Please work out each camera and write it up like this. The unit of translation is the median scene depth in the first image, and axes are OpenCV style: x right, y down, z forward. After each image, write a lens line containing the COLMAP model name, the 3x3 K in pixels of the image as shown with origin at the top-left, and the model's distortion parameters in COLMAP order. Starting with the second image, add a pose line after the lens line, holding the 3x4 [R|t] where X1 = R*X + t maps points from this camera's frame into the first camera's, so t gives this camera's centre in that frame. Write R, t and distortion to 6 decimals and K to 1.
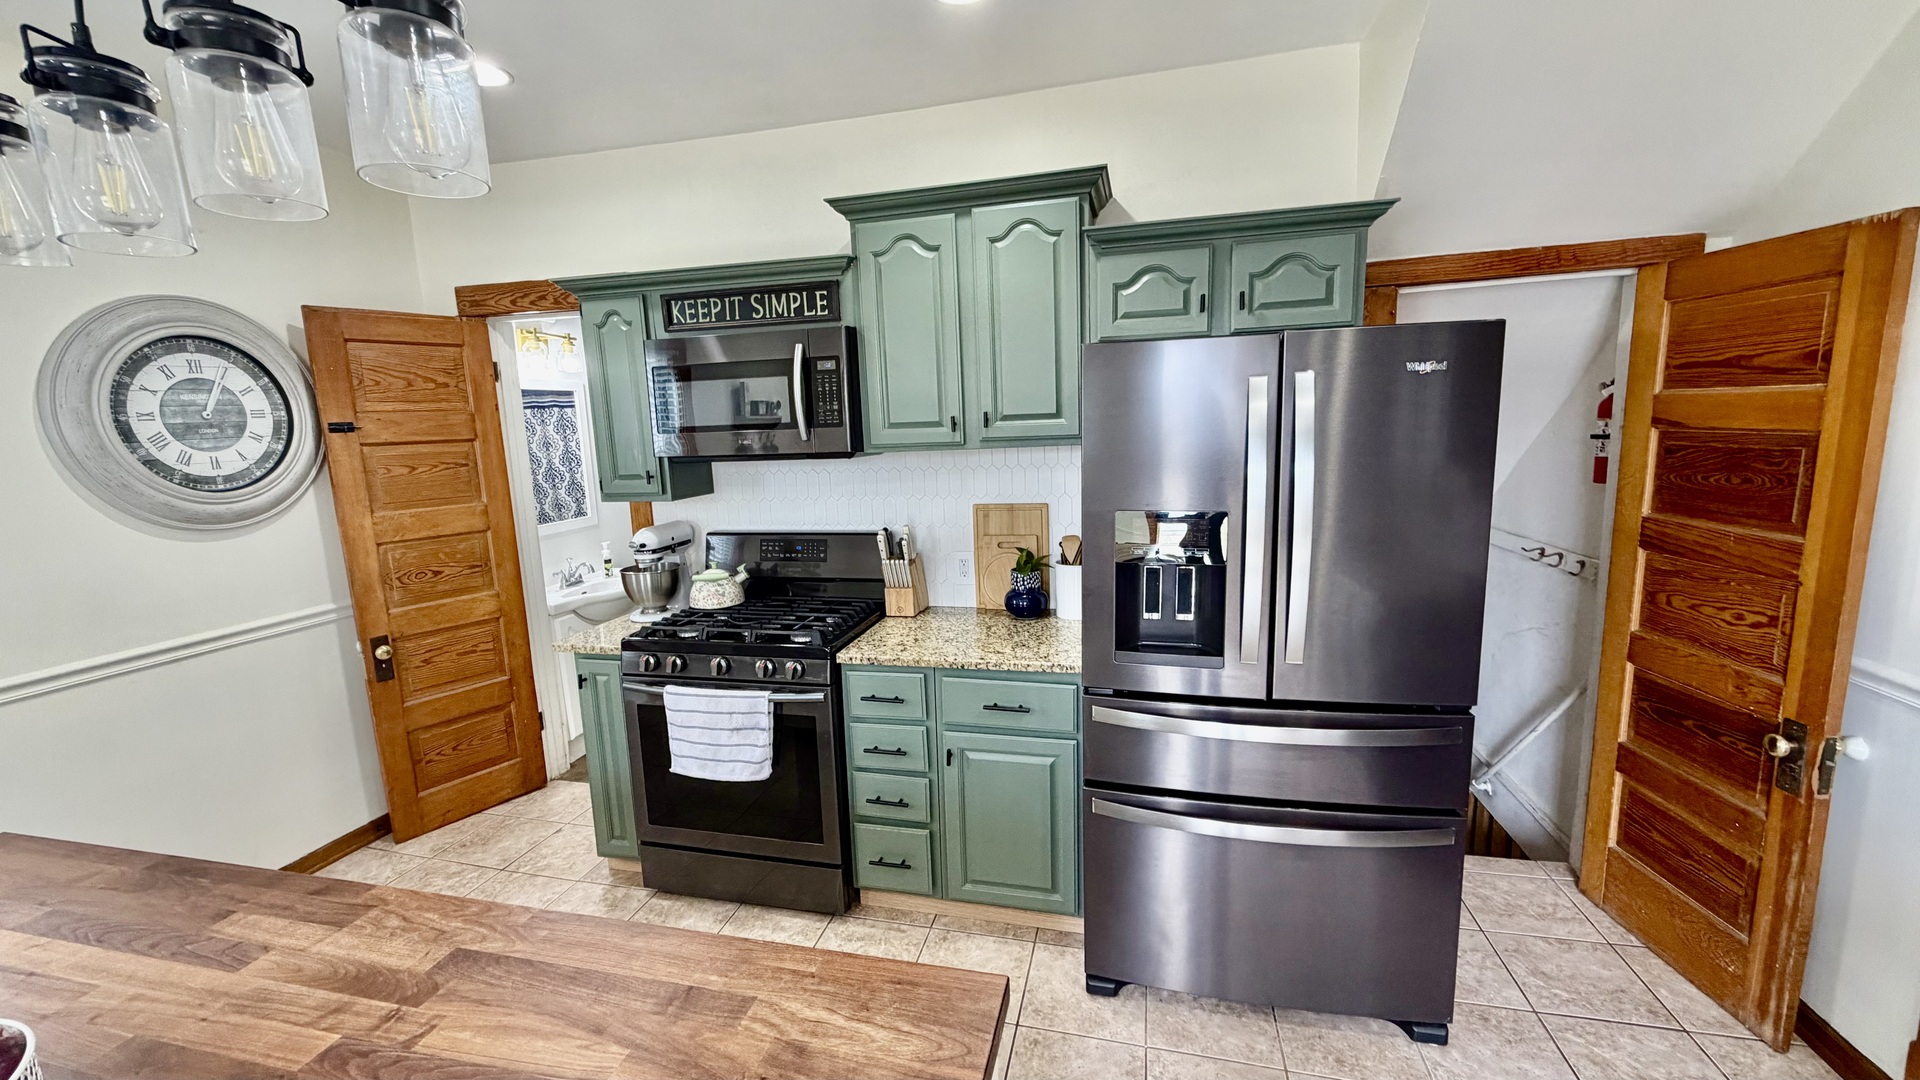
lens RADIAL K [[762.3, 0, 953.6], [0, 762.3, 542.2], [0, 0, 1]] dist [-0.000571, -0.000273]
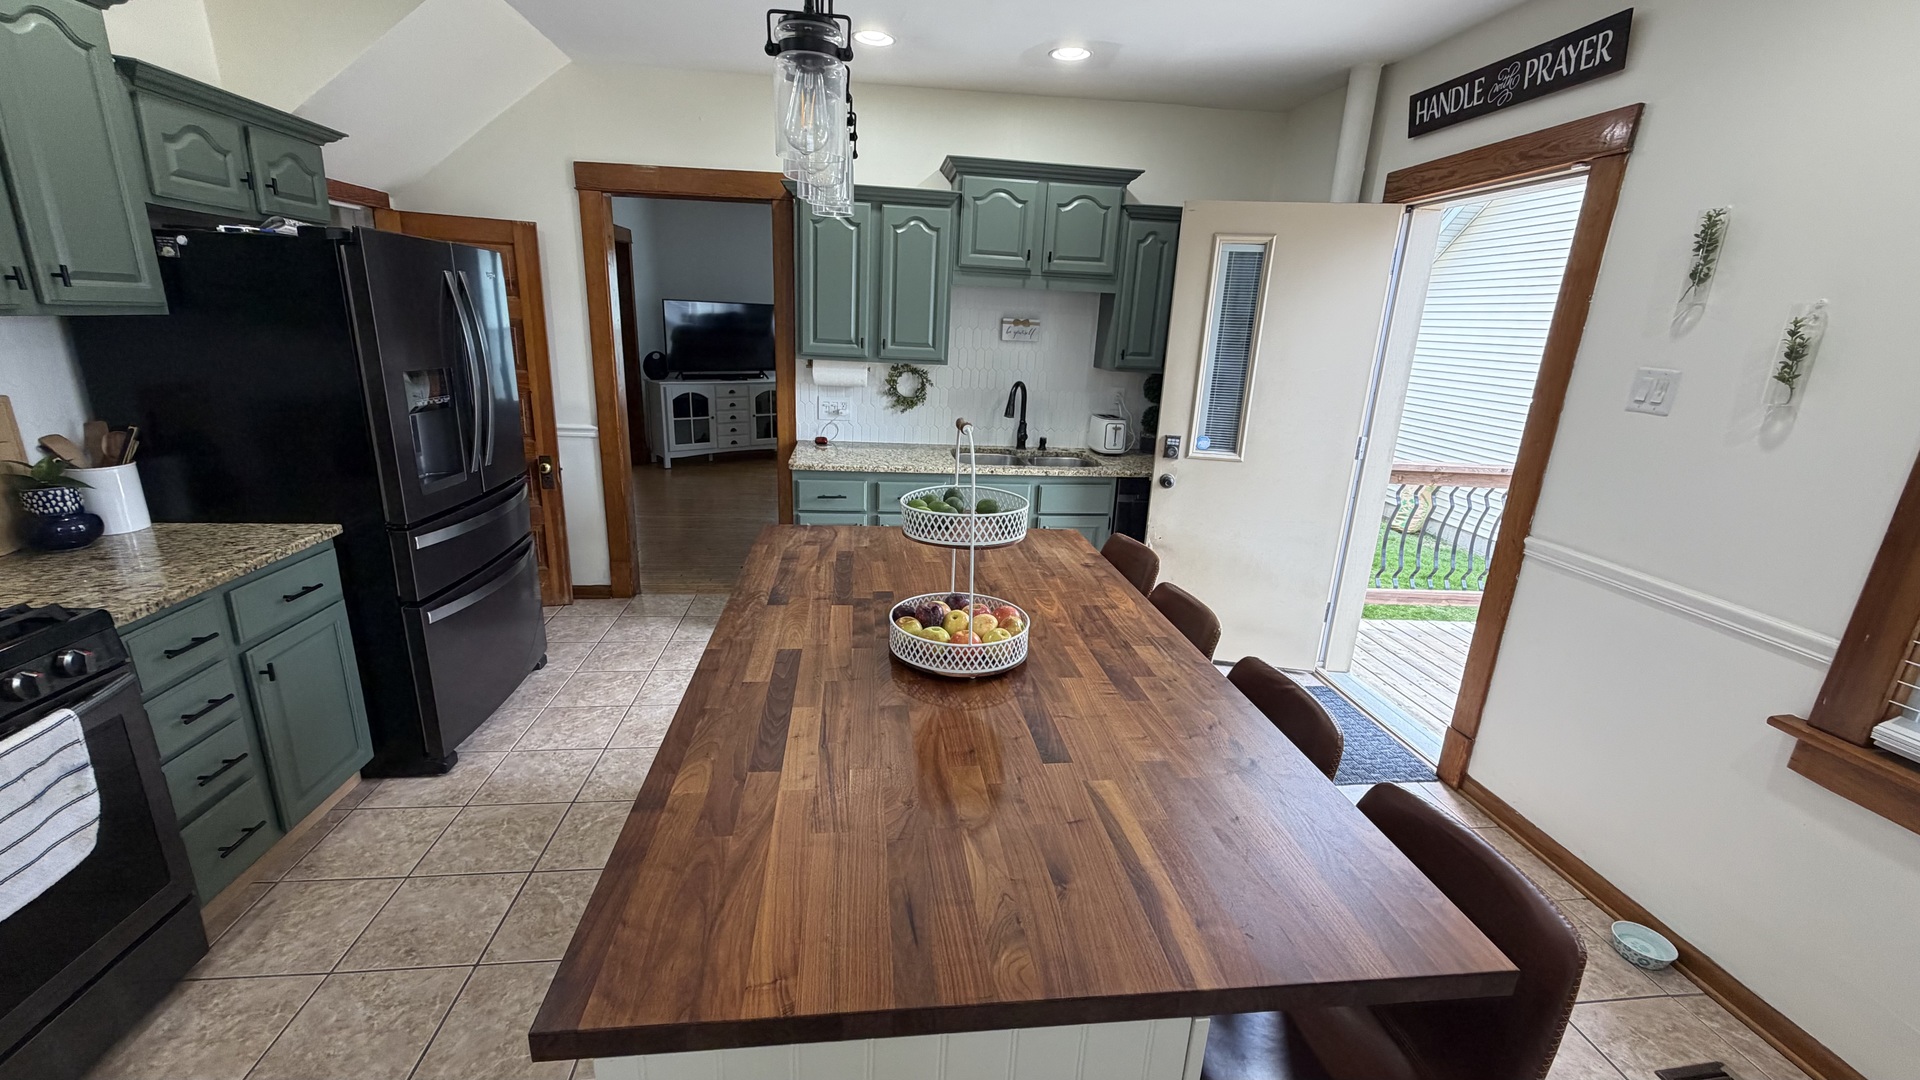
lens RADIAL K [[762.3, 0, 953.9], [0, 762.3, 542.0], [0, 0, 1]] dist [-0.000571, -0.000273]
pose [[-0.357344, -0.239466, 0.902752, -0.973438], [0.115343, 0.947858, 0.297088, -0.033414], [-0.926823, 0.210288, -0.311091, 0.459093]]
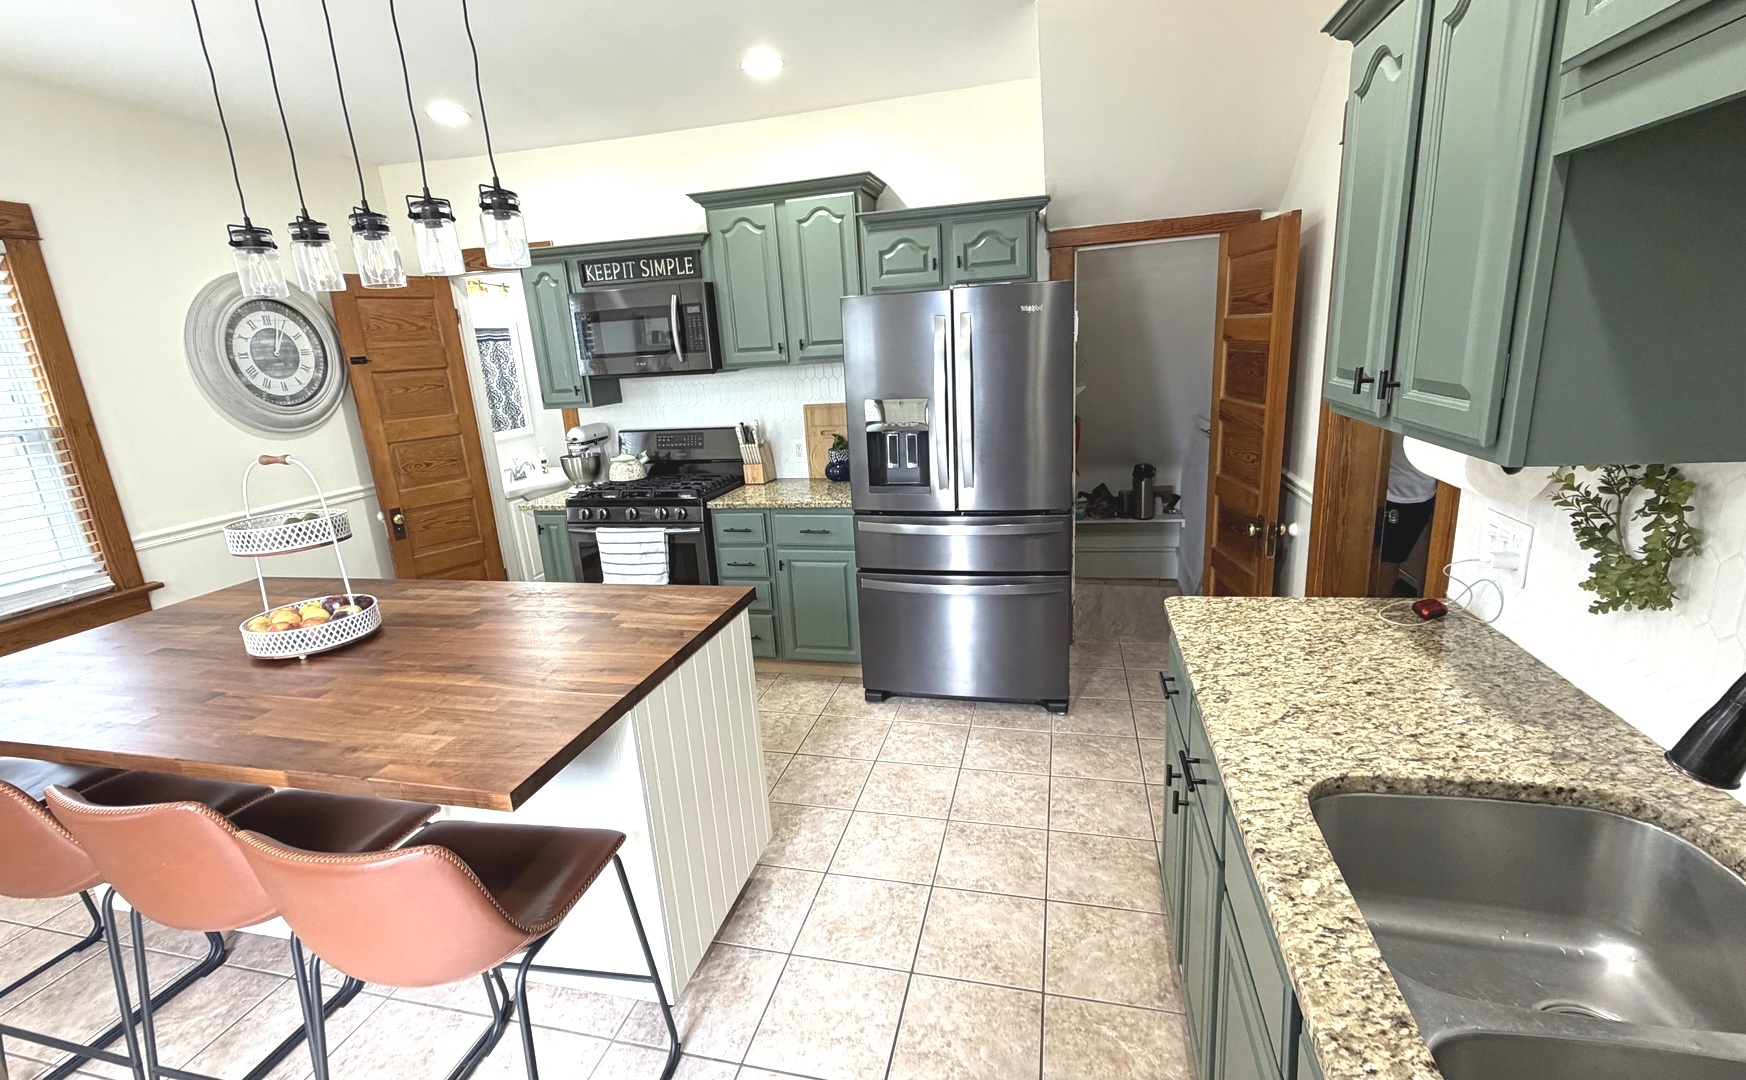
lens RADIAL K [[766.7, 0, 867.5], [0, 766.7, 541.8], [0, 0, 1]] dist [-0.001566, 0.000243]
pose [[0.999741, -0.022253, -0.004690, 0.164716], [0.022603, 0.995014, 0.097137, 0.077614], [0.002505, -0.097218, 0.995260, -0.511626]]
